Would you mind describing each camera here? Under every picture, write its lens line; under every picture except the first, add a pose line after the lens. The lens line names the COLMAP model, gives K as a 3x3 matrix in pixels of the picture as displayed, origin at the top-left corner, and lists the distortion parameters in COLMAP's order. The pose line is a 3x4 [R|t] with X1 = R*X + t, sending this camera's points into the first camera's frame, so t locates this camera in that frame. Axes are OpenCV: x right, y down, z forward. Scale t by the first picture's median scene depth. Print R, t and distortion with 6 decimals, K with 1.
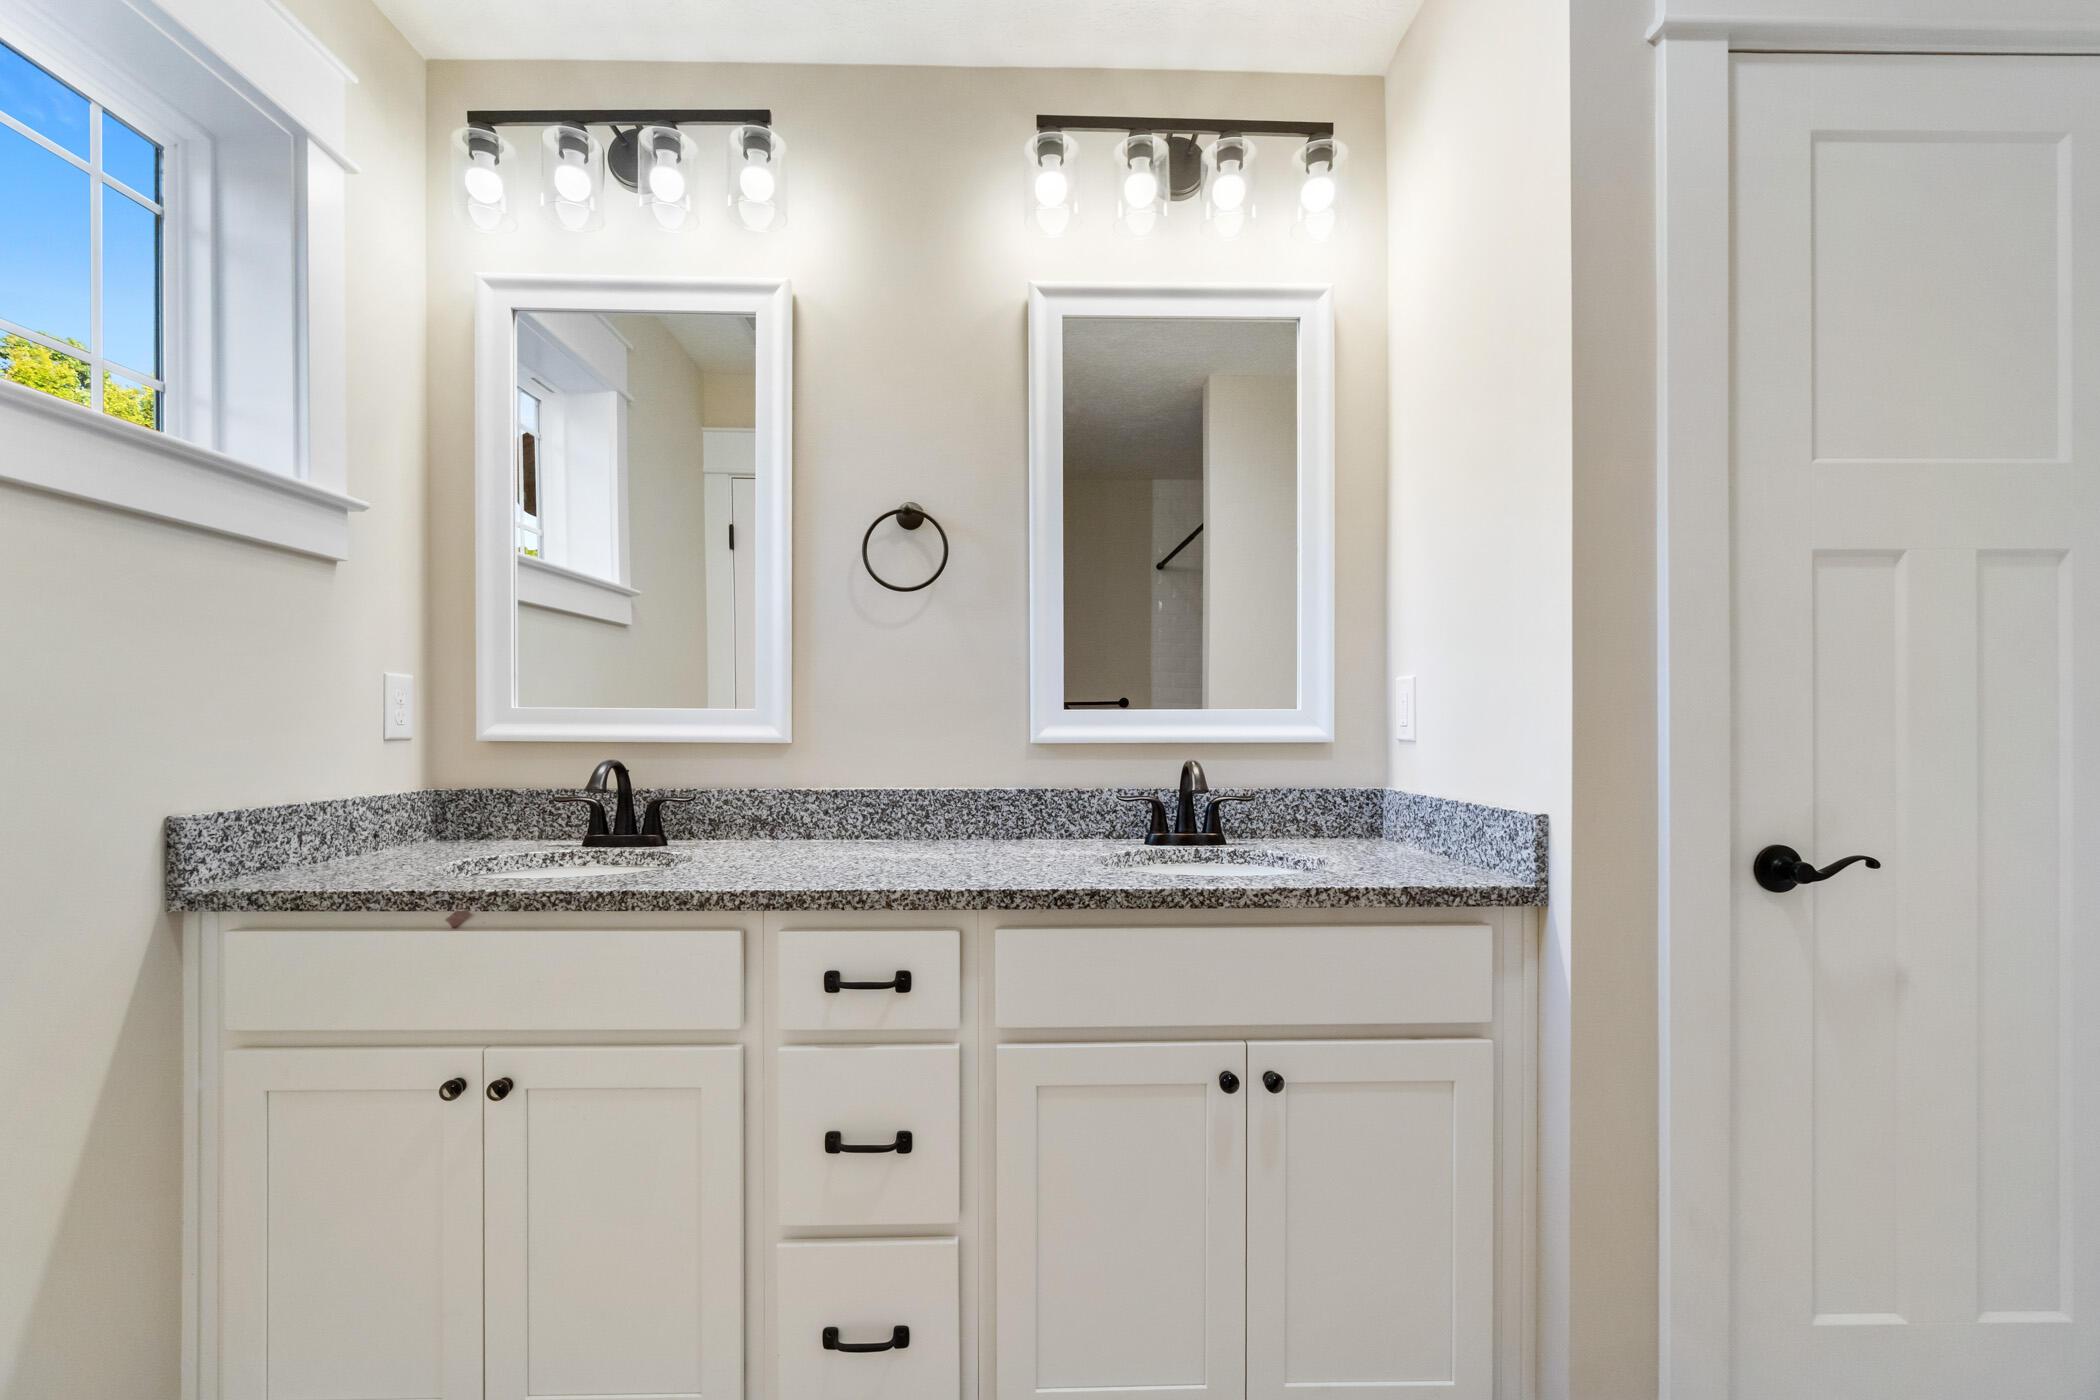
lens RADIAL K [[927.5, 0, 1045.5], [0, 927.5, 695.9], [0, 0, 1]] dist [0.001839, 0.000284]
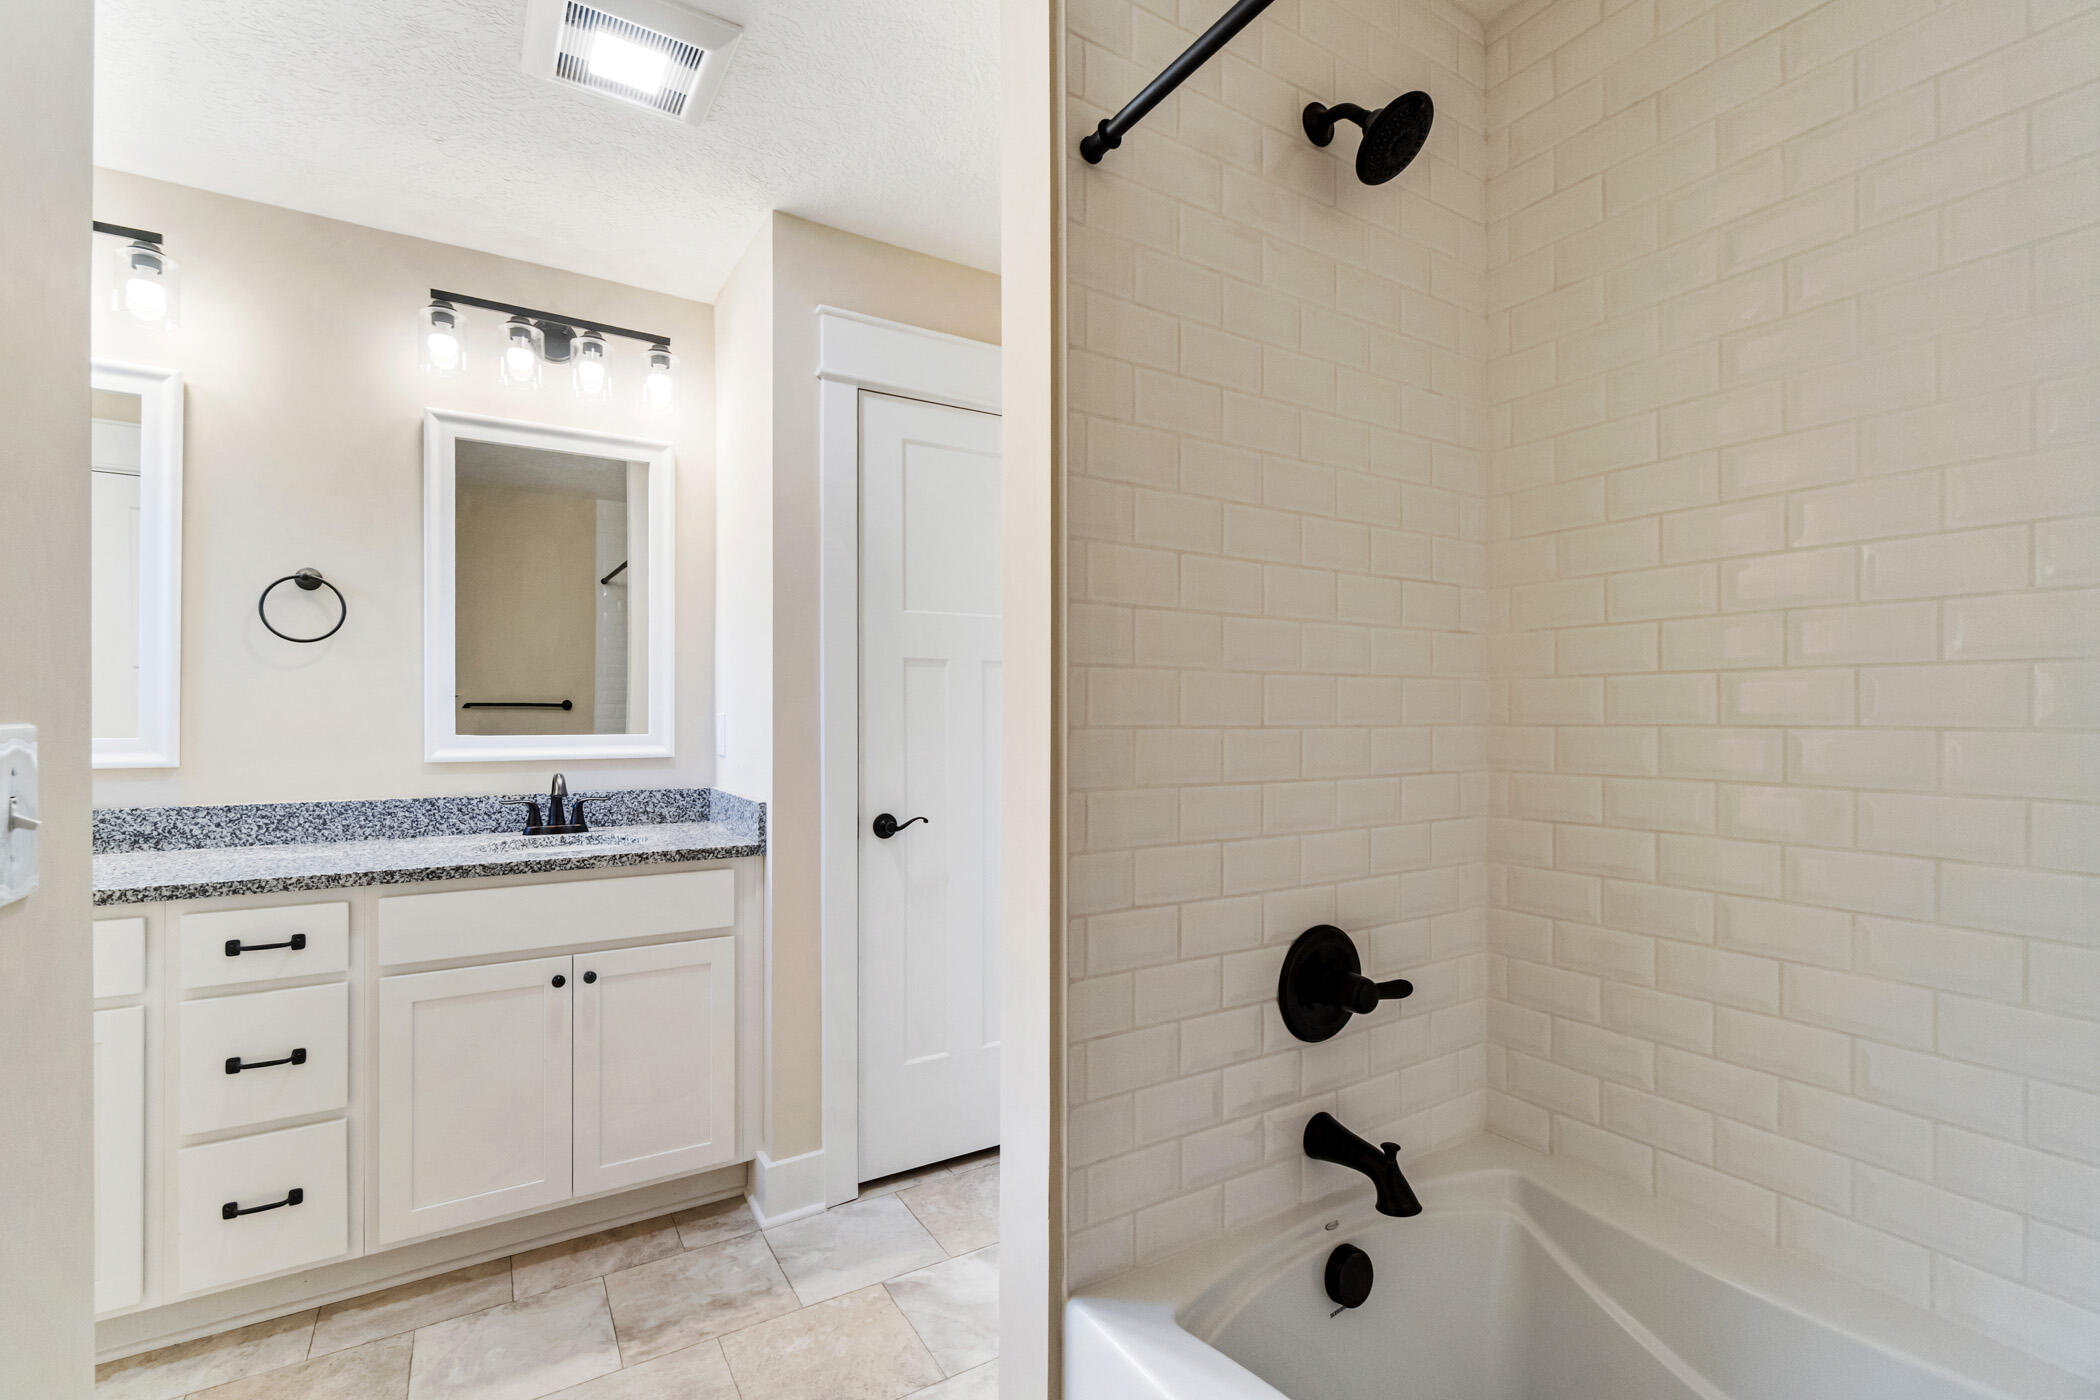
lens RADIAL K [[947.6, 0, 1050.0], [0, 947.6, 700.0], [0, 0, 1]] dist [-0.000520, -0.000107]
pose [[0.870875, 0.008689, 0.491428, 0.099690], [-0.018152, 0.999730, 0.014492, -0.076035], [-0.491170, -0.021541, 0.870797, -0.613677]]
